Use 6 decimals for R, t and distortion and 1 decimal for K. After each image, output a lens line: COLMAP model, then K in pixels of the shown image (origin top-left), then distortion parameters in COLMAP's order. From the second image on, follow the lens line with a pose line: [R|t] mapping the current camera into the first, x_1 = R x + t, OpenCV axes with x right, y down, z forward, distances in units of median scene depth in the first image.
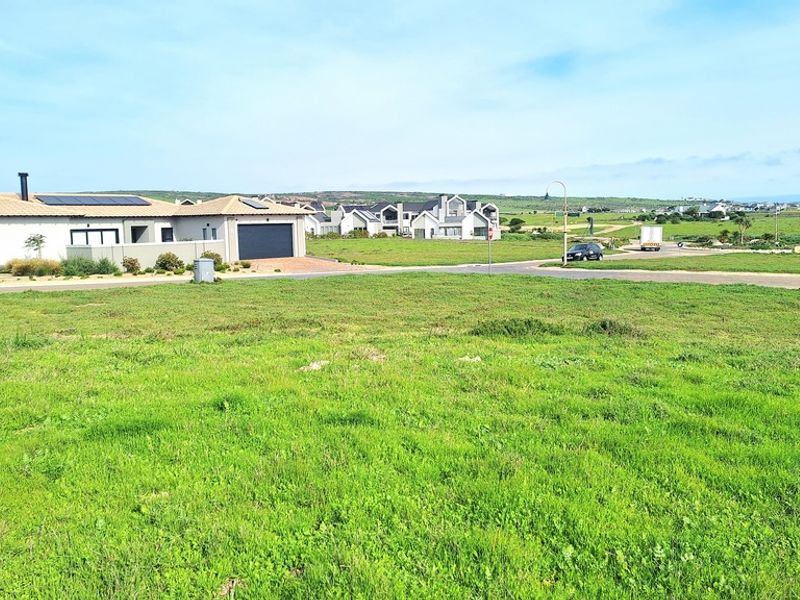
lens RADIAL K [[1217.1, 0, 404.6], [0, 1217.1, 299.8], [0, 0, 1]] dist [0.182638, 0.000000]
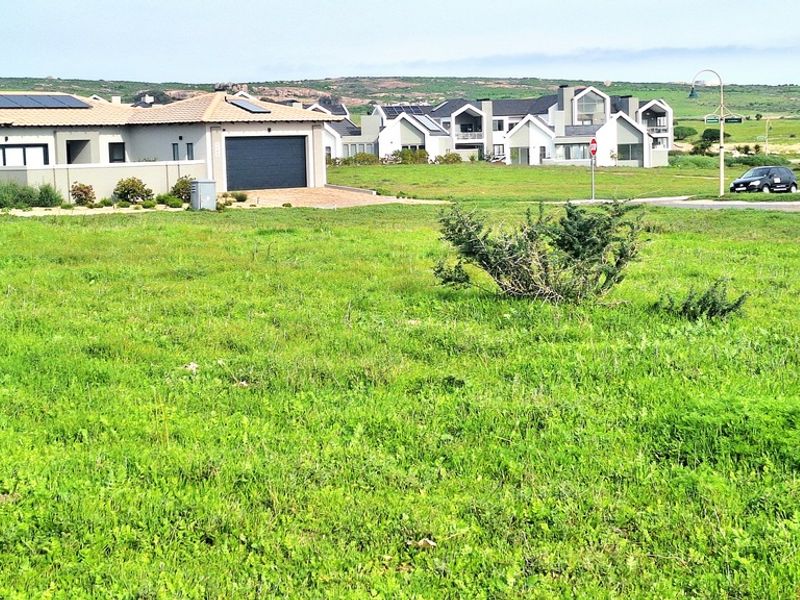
lens RADIAL K [[1748.4, 0, 396.4], [0, 1748.4, 298.6], [0, 0, 1]] dist [0.116957, 0.000000]
pose [[0.999044, 0.002026, -0.043674, -0.008774], [-0.000654, 0.999507, 0.031385, -0.013924], [0.043716, -0.031327, 0.998553, 0.191630]]
